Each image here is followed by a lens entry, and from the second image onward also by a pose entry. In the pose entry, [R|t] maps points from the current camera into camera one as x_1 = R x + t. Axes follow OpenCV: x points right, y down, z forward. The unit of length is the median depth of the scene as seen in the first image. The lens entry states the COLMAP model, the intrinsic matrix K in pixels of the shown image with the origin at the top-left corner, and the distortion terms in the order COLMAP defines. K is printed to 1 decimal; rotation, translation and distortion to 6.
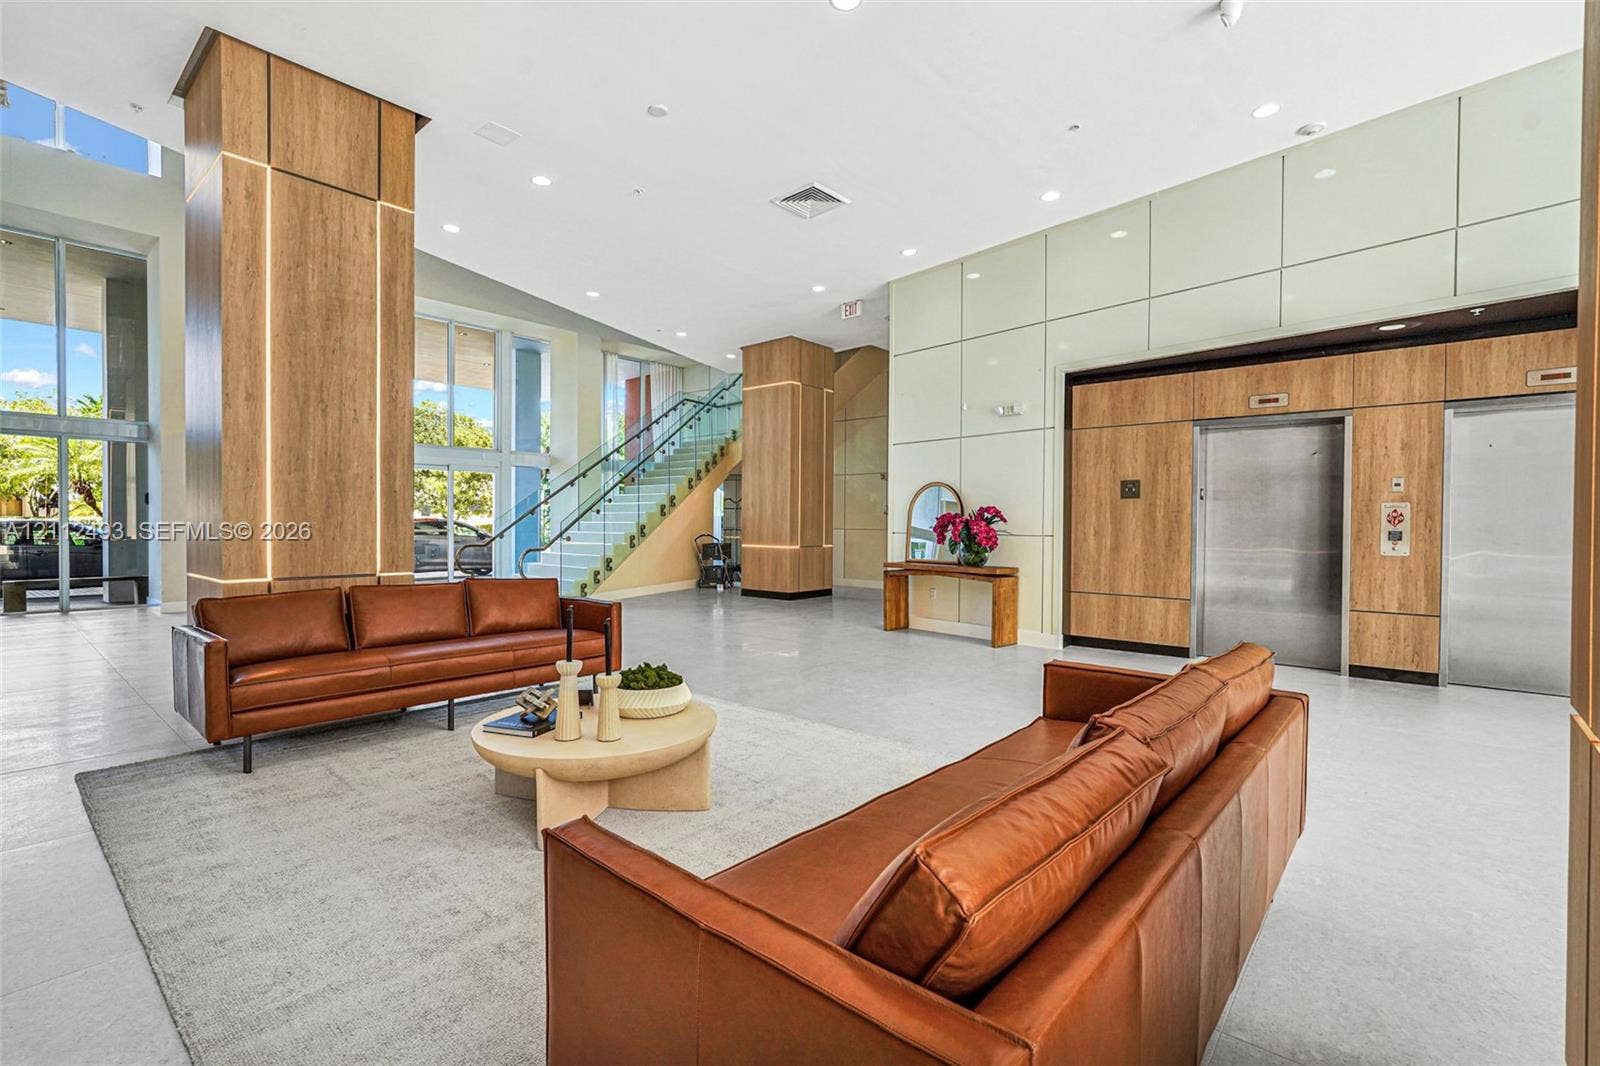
lens RADIAL K [[706.7, 0, 802.2], [0, 706.7, 524.4], [0, 0, 1]] dist [-0.002218, 0.004776]
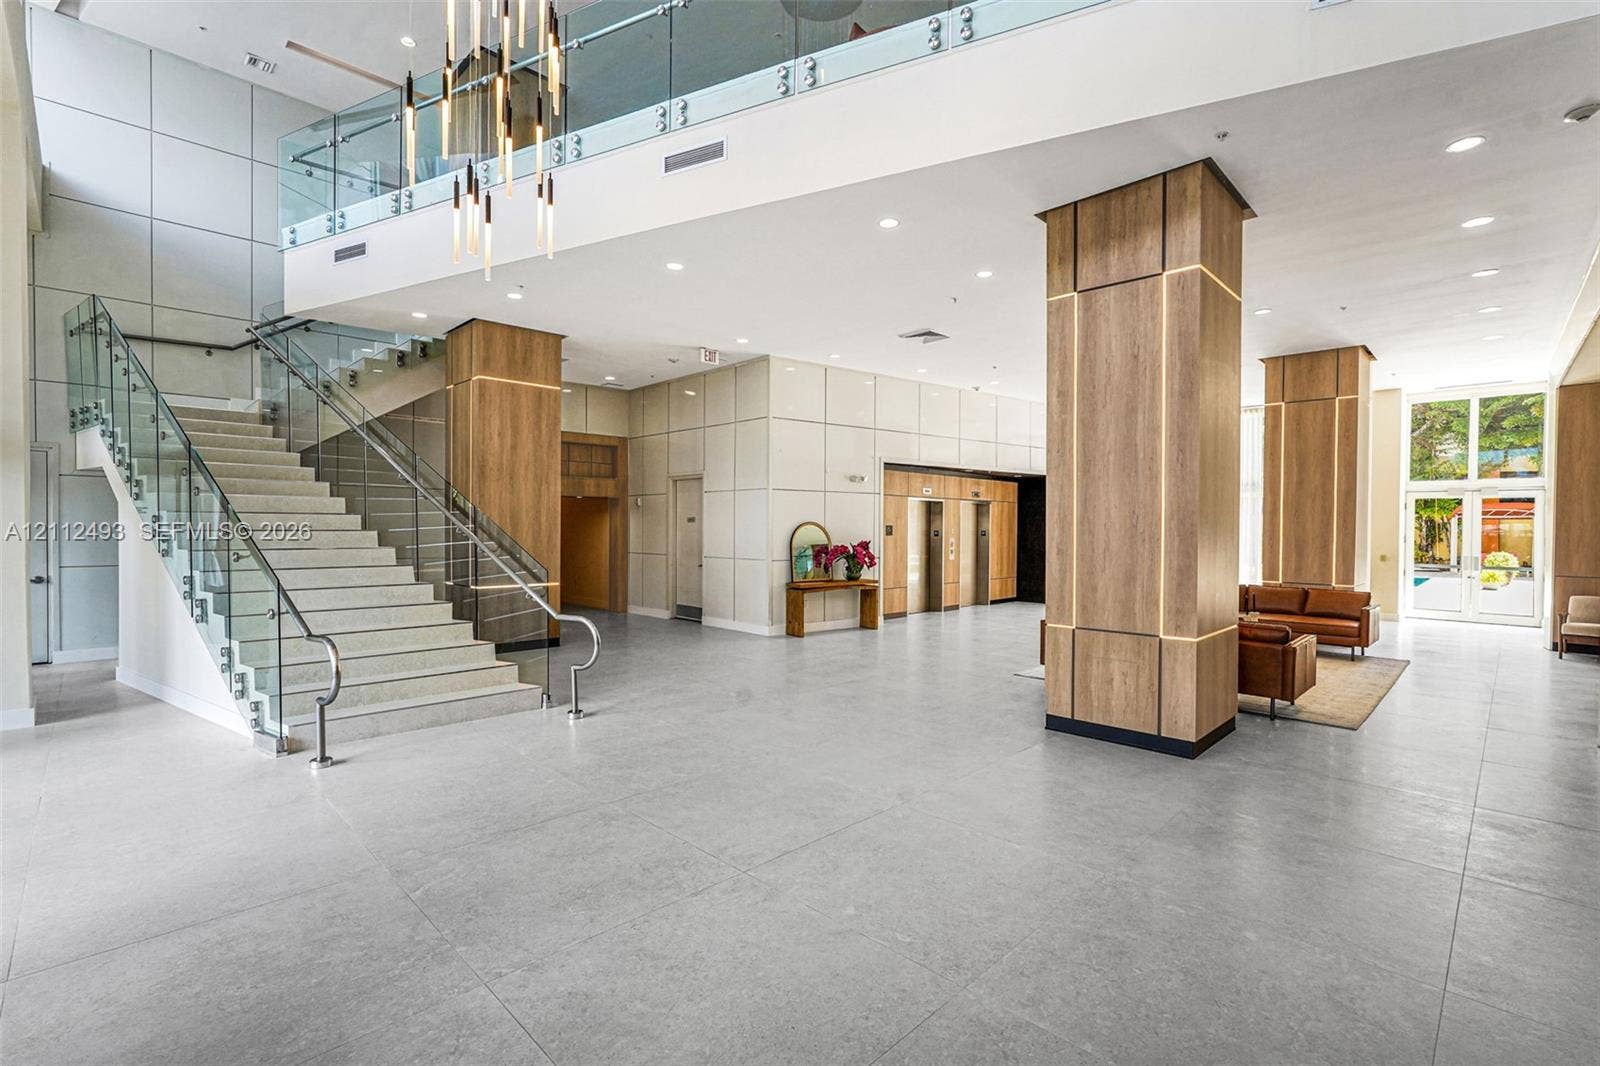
lens RADIAL K [[706.7, 0, 802.0], [0, 706.7, 537.6], [0, 0, 1]] dist [-0.002218, 0.004776]
pose [[0.084034, -0.000645, 0.996463, -1.382374], [0.018040, 0.999837, -0.000874, -0.032721], [-0.996300, 0.018050, 0.084032, 1.077850]]
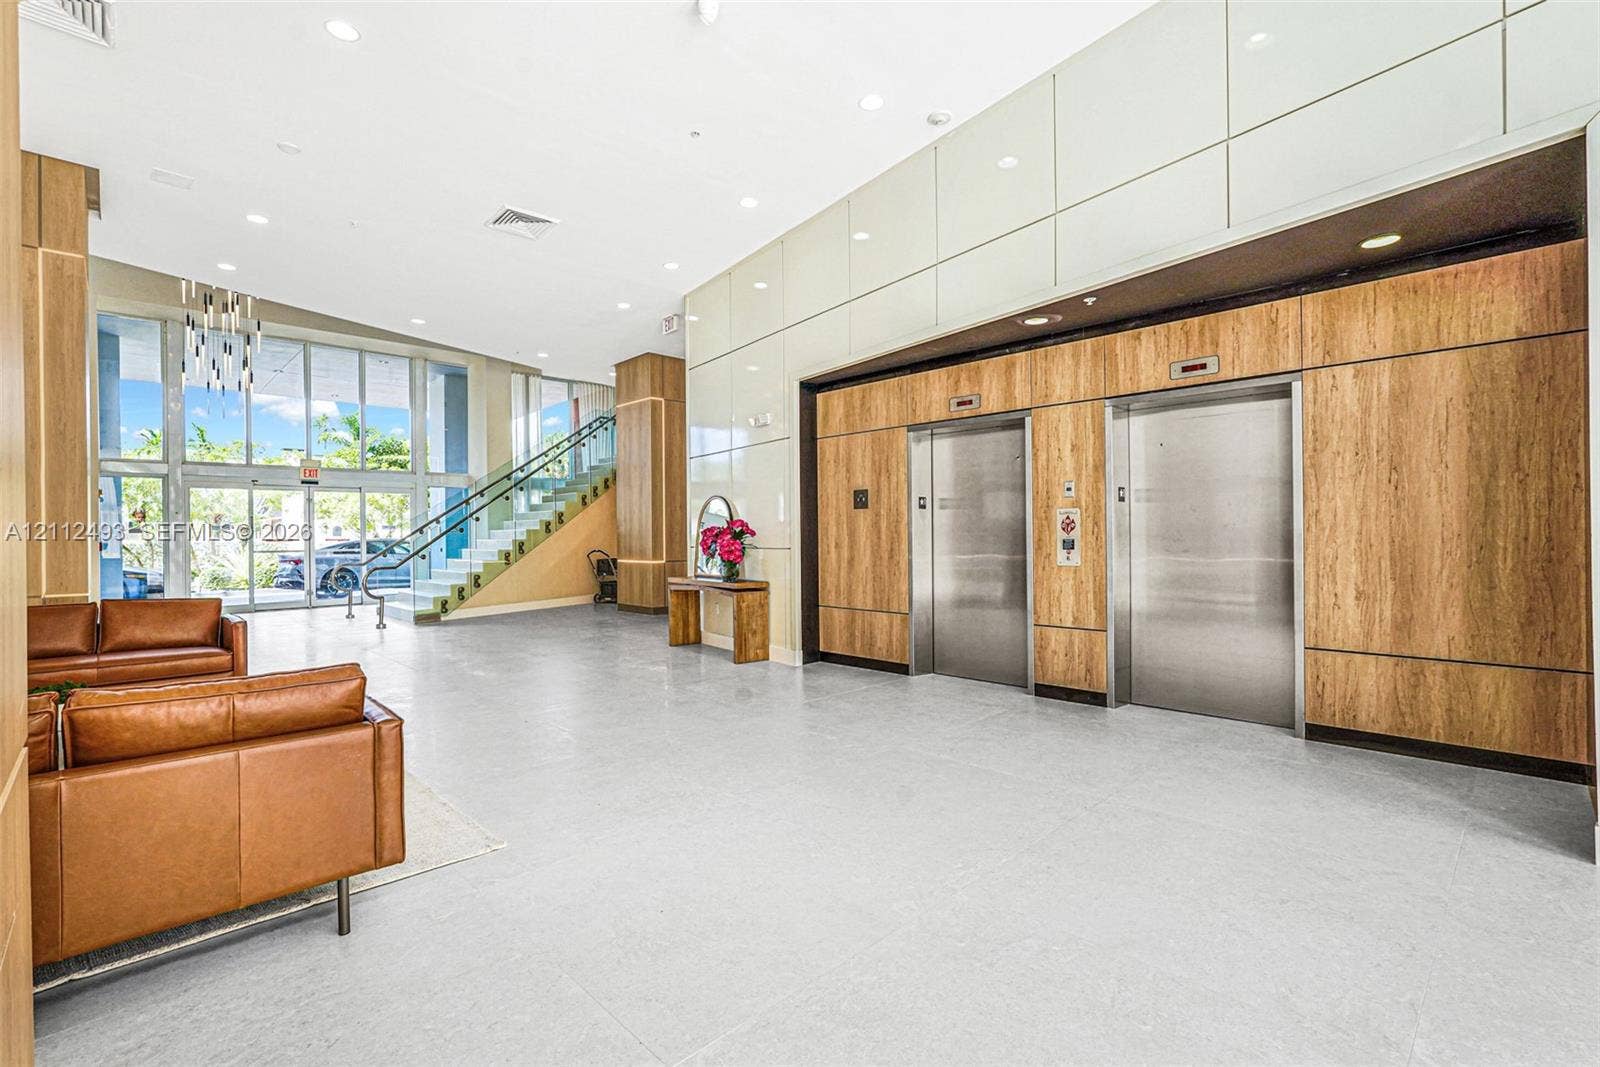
lens RADIAL K [[706.7, 0, 784.2], [0, 706.7, 526.7], [0, 0, 1]] dist [-0.002218, 0.004776]
pose [[0.994670, -0.018013, -0.101520, 0.460263], [0.016546, 0.999746, -0.015281, 0.001010], [0.101769, 0.013520, 0.994716, 0.032672]]
